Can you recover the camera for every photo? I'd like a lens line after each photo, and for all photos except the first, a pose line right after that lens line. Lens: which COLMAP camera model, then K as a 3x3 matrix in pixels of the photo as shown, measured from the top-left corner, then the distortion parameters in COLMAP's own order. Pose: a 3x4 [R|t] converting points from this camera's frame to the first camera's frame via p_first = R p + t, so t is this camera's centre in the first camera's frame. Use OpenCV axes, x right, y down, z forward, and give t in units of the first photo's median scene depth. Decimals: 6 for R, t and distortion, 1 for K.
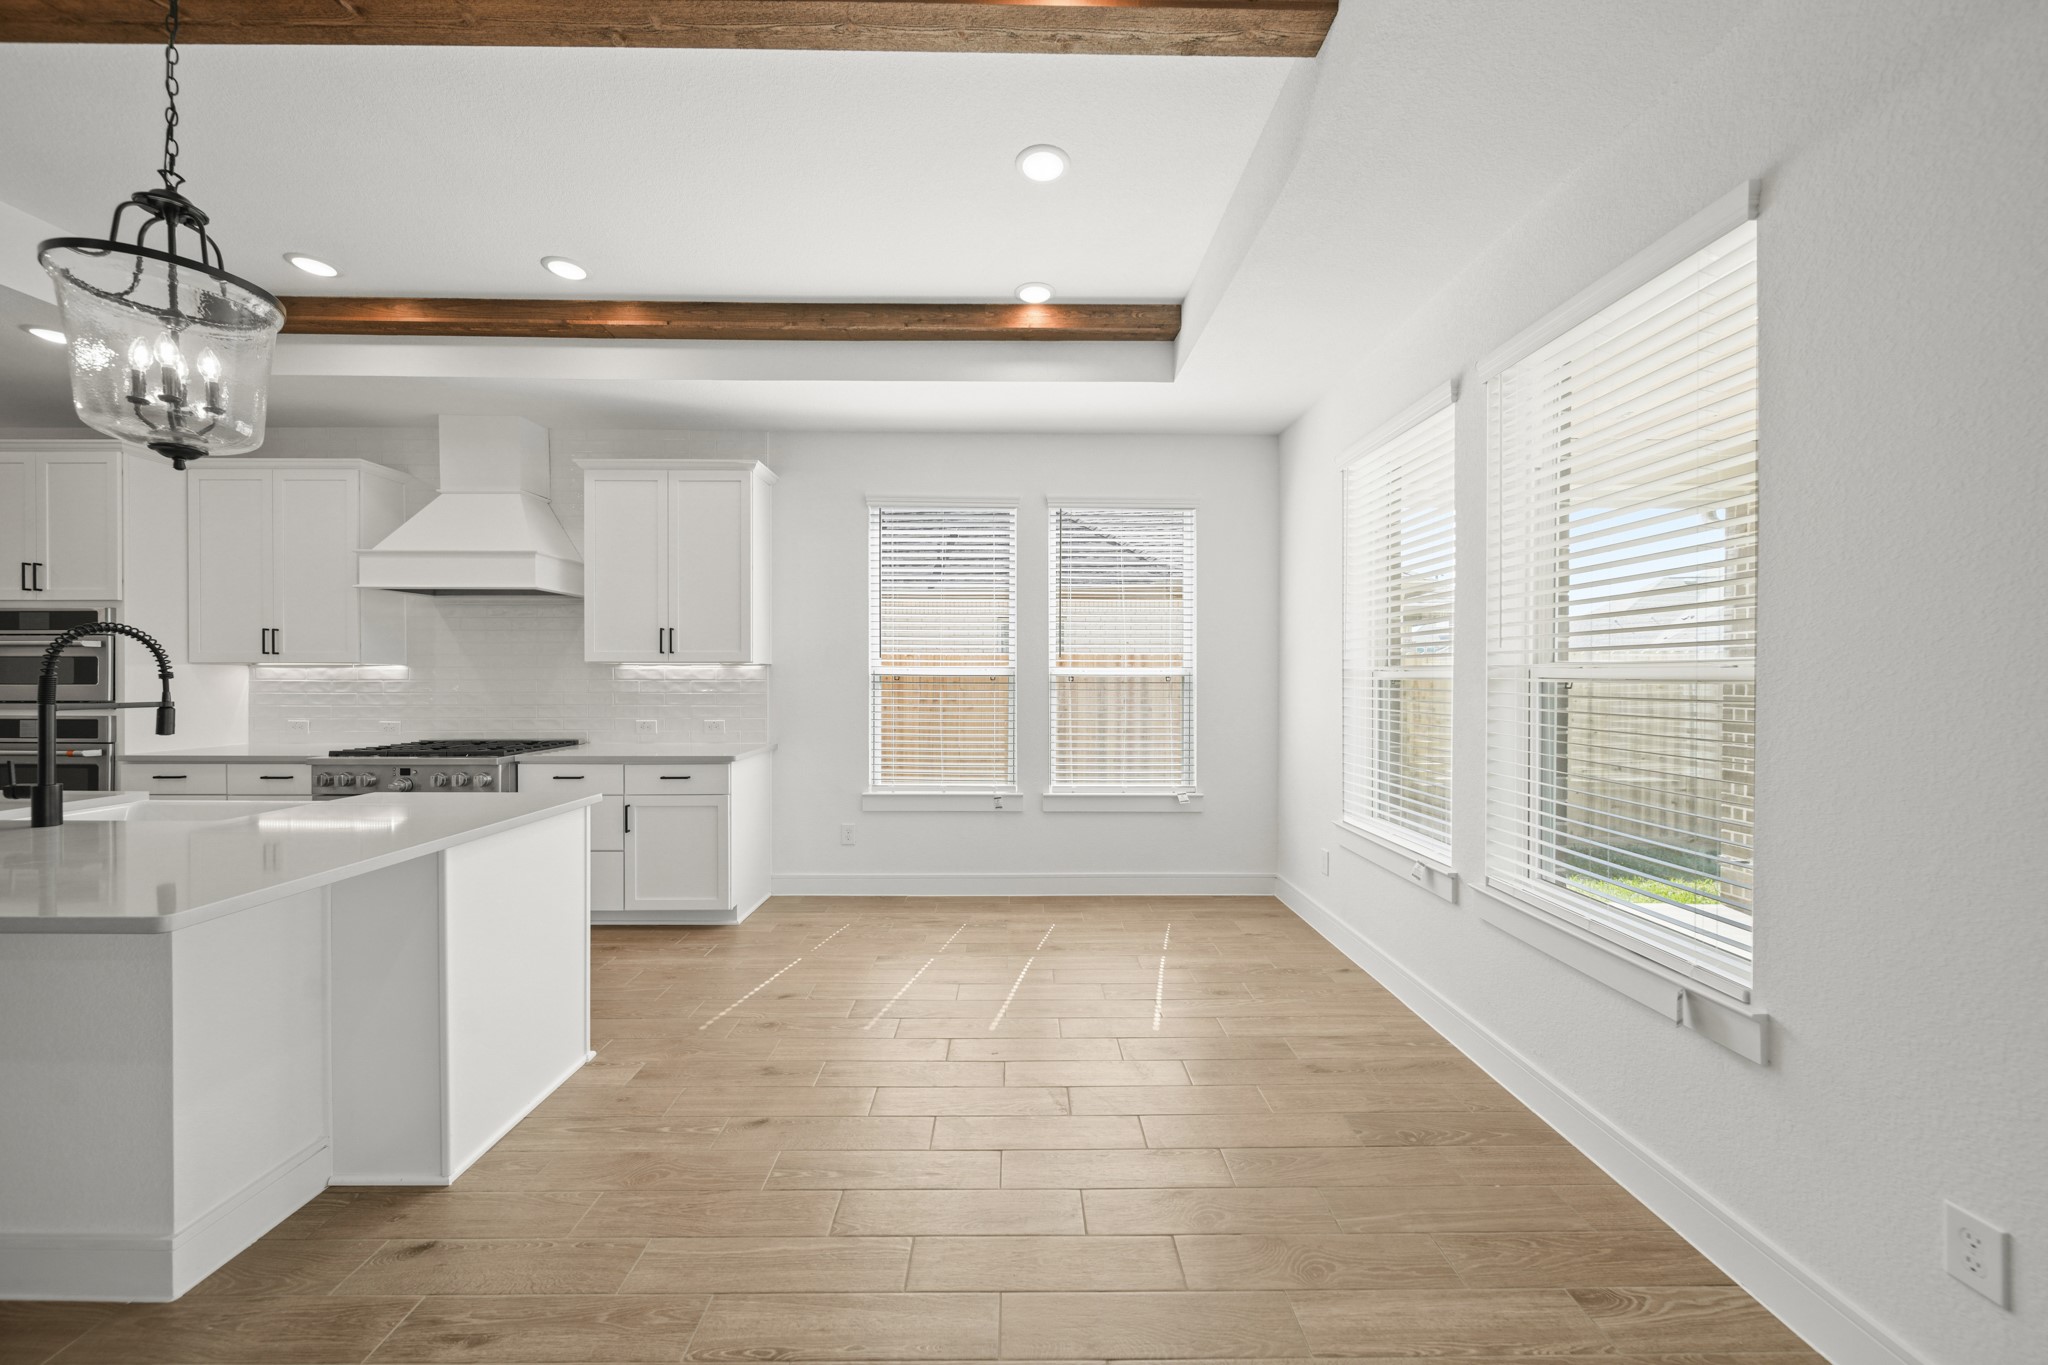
lens RADIAL K [[719.0, 0, 1034.7], [0, 719.0, 676.1], [0, 0, 1]] dist [0.007322, -0.000347]
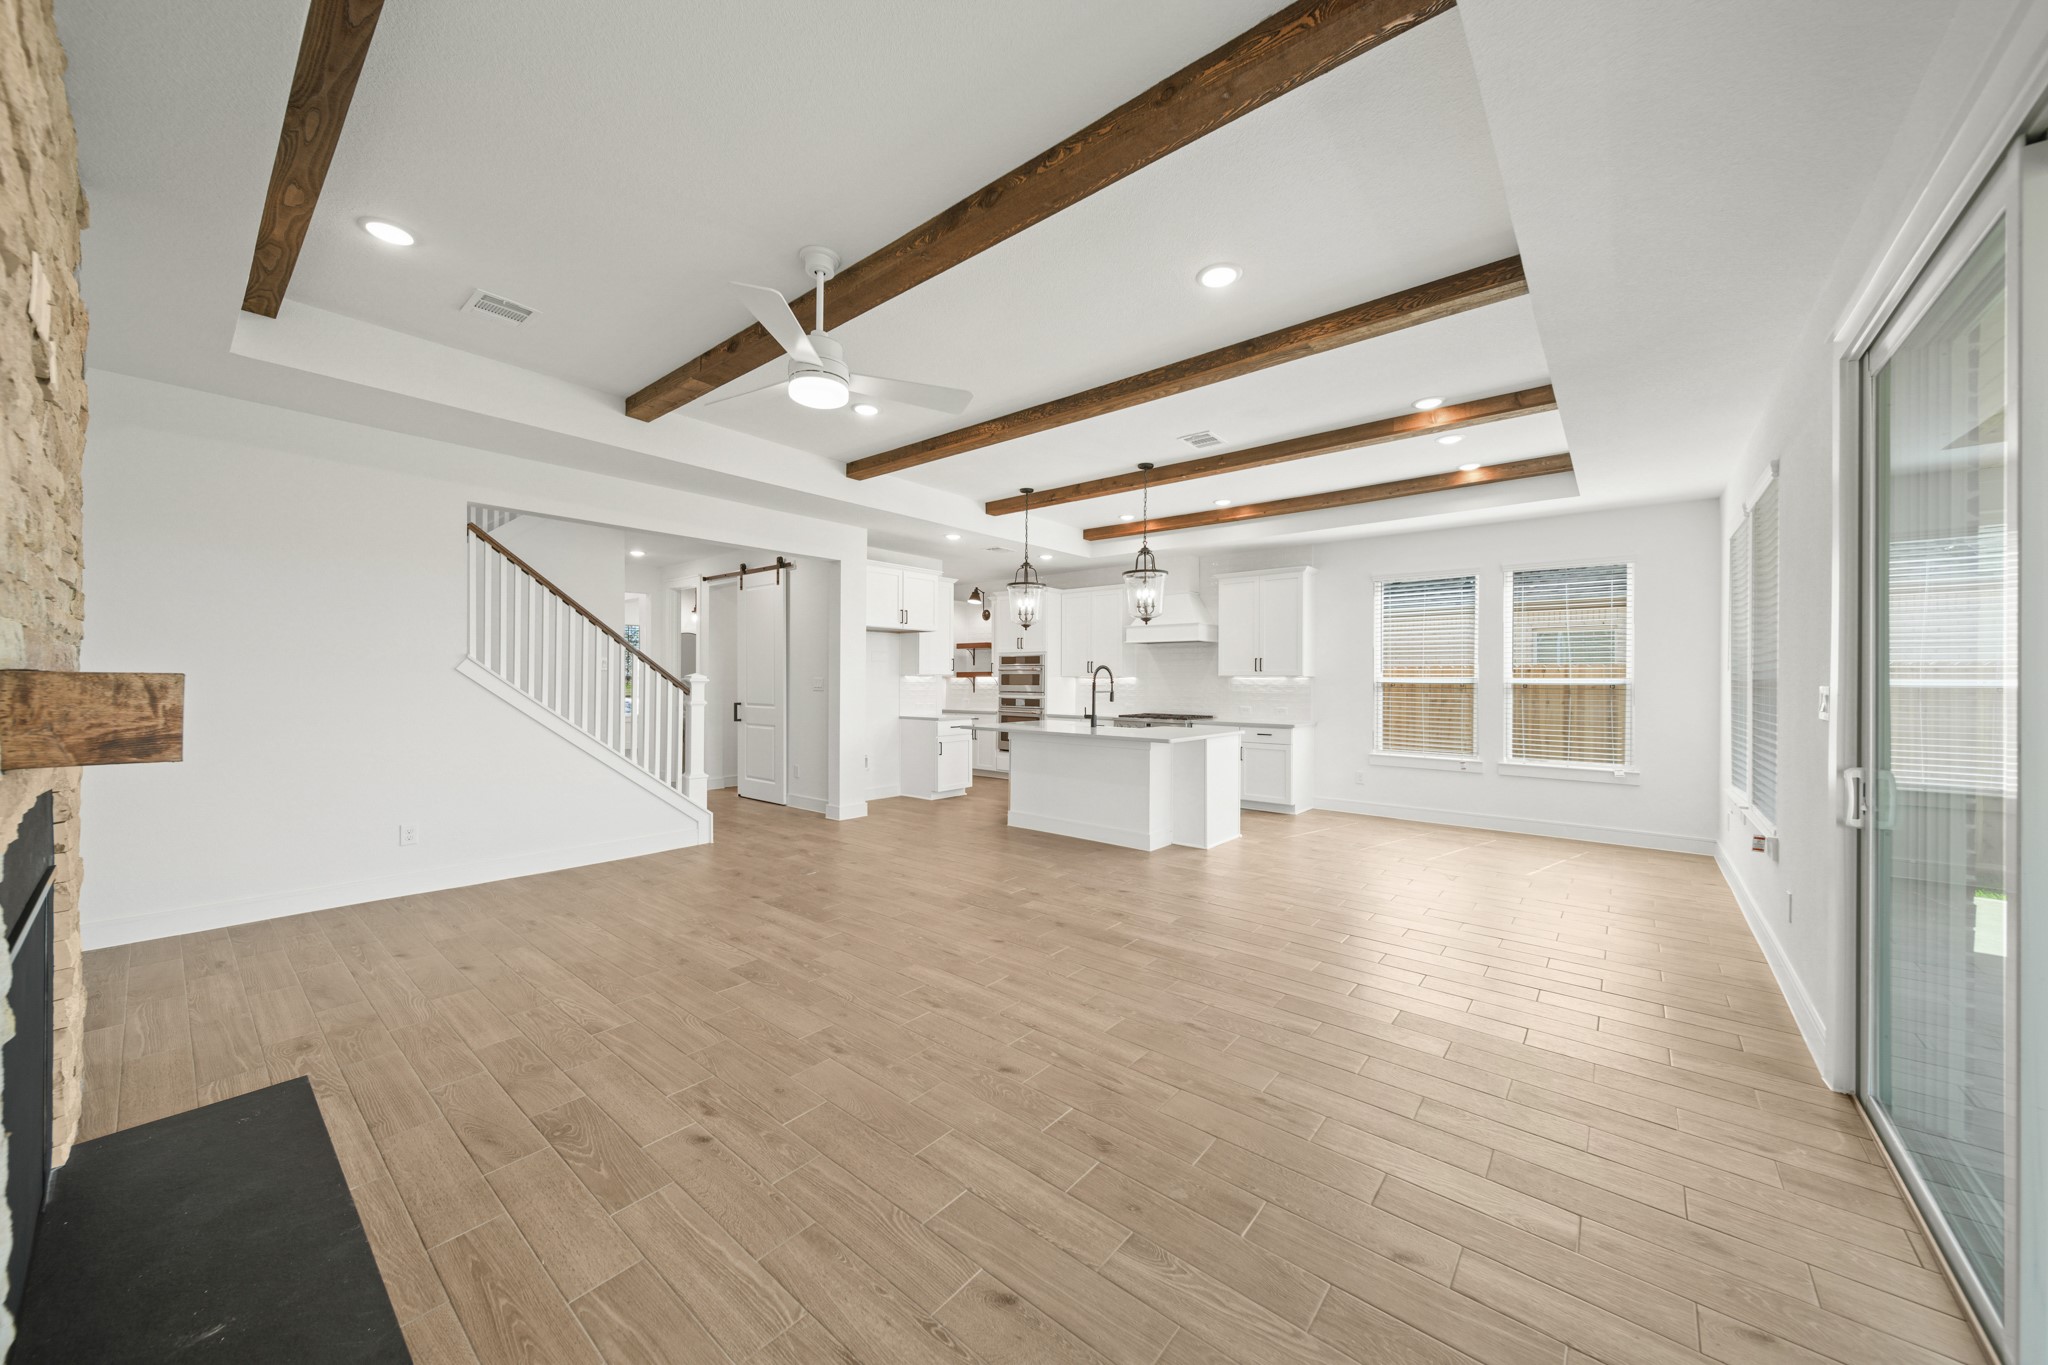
lens RADIAL K [[719.0, 0, 1012.6], [0, 719.0, 685.1], [0, 0, 1]] dist [0.007322, -0.000347]
pose [[0.736162, 0.006755, -0.676772, 0.313213], [-0.002806, 0.999972, 0.006930, -0.006059], [0.676800, -0.003203, 0.736160, -0.880475]]
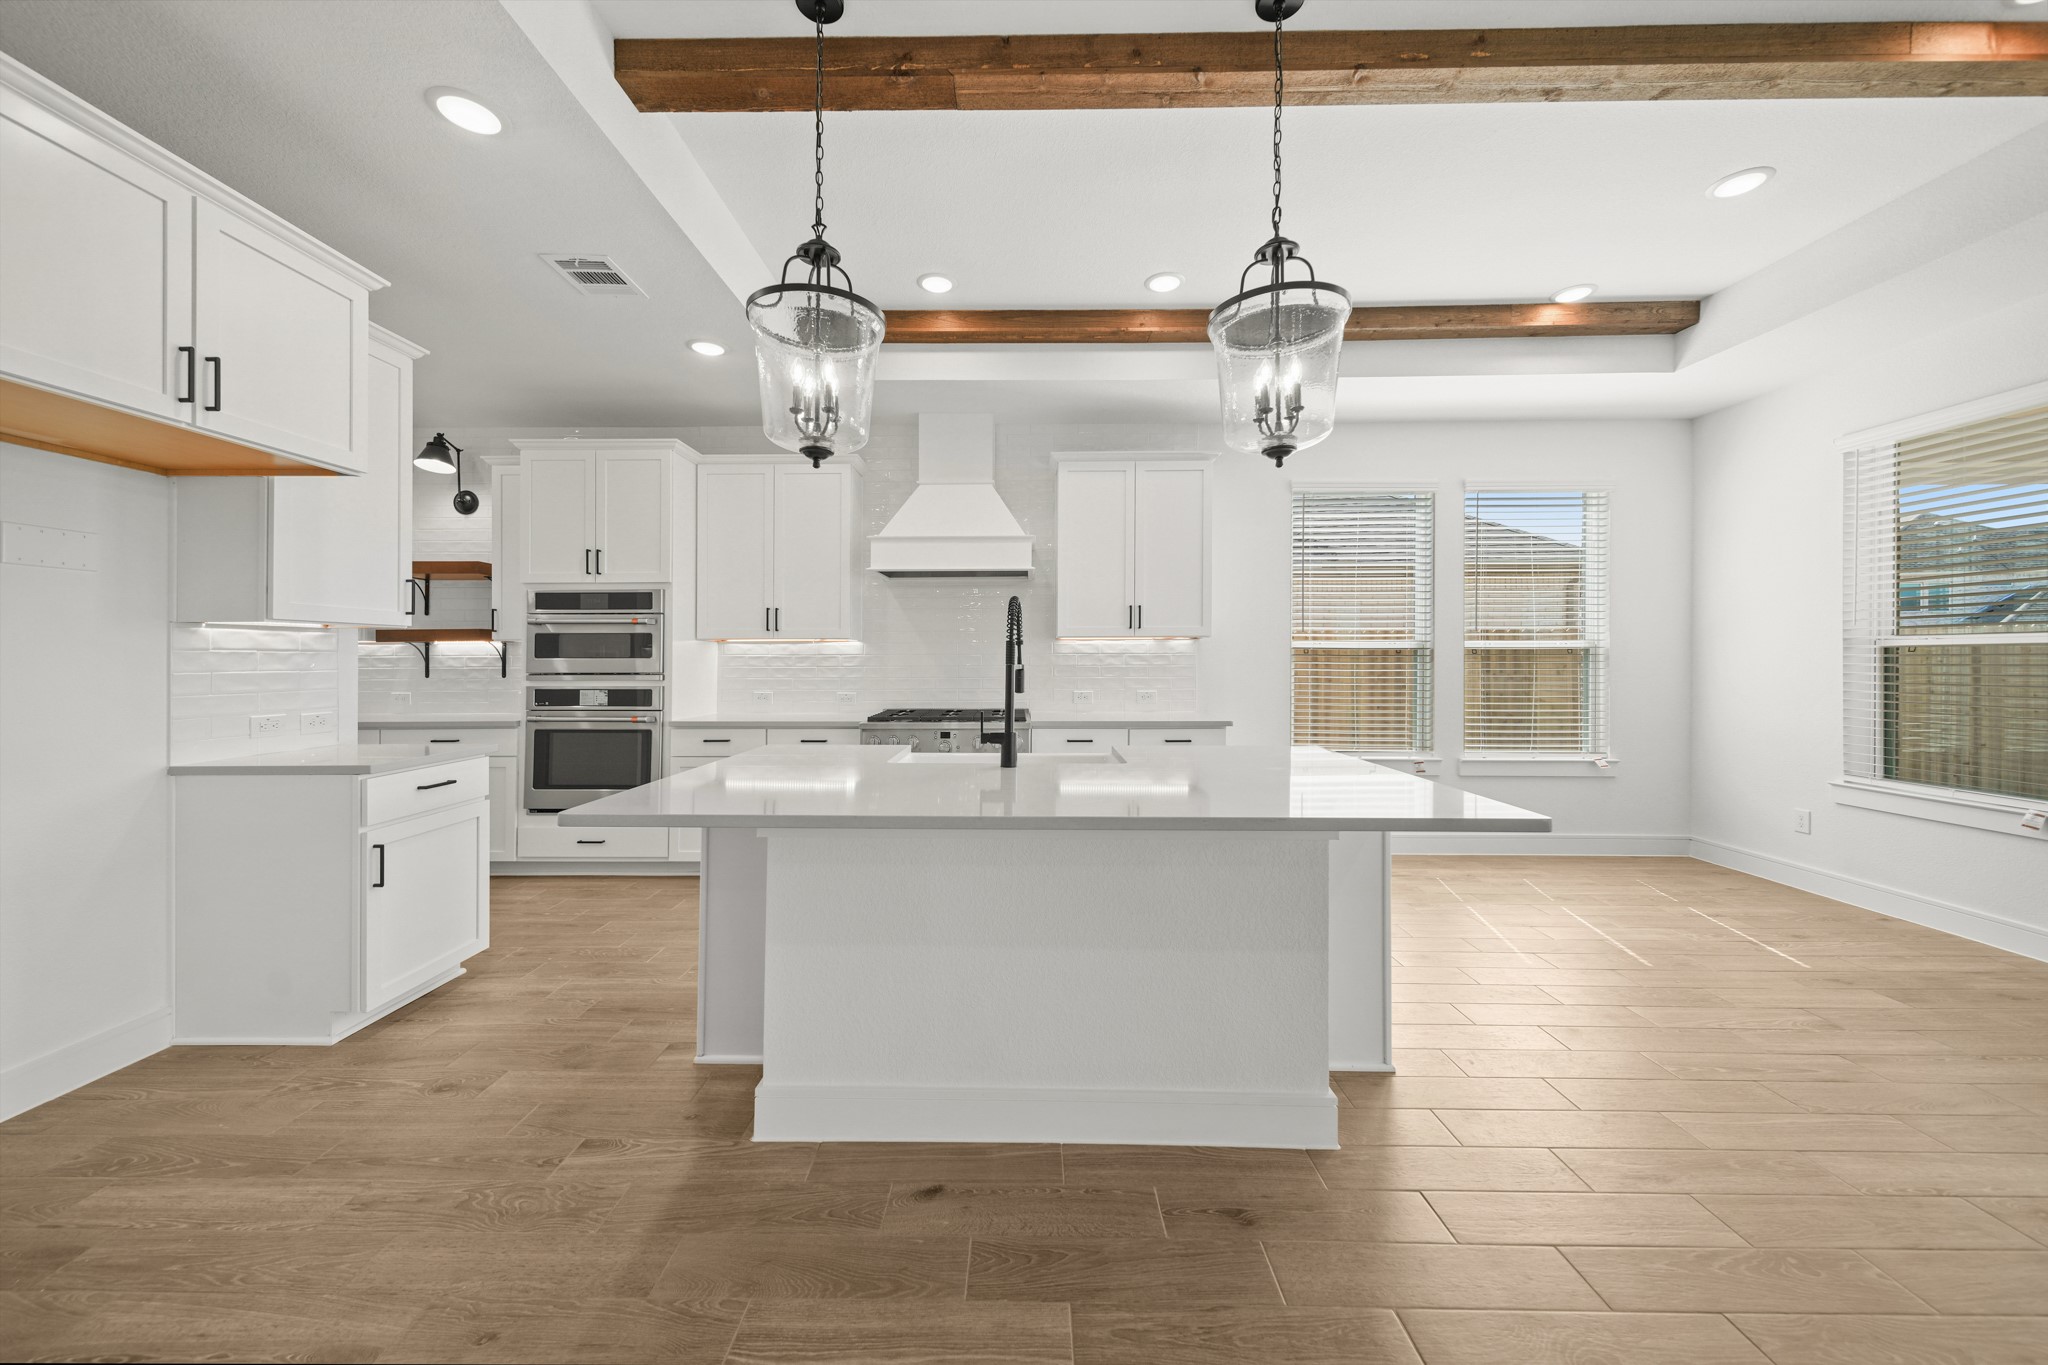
lens RADIAL K [[719.0, 0, 1014.4], [0, 719.0, 656.7], [0, 0, 1]] dist [0.007322, -0.000347]
pose [[0.999474, -0.003284, -0.032261, -0.680653], [0.003276, 0.999995, -0.000317, 0.011415], [0.032262, 0.000211, 0.999479, -0.098671]]
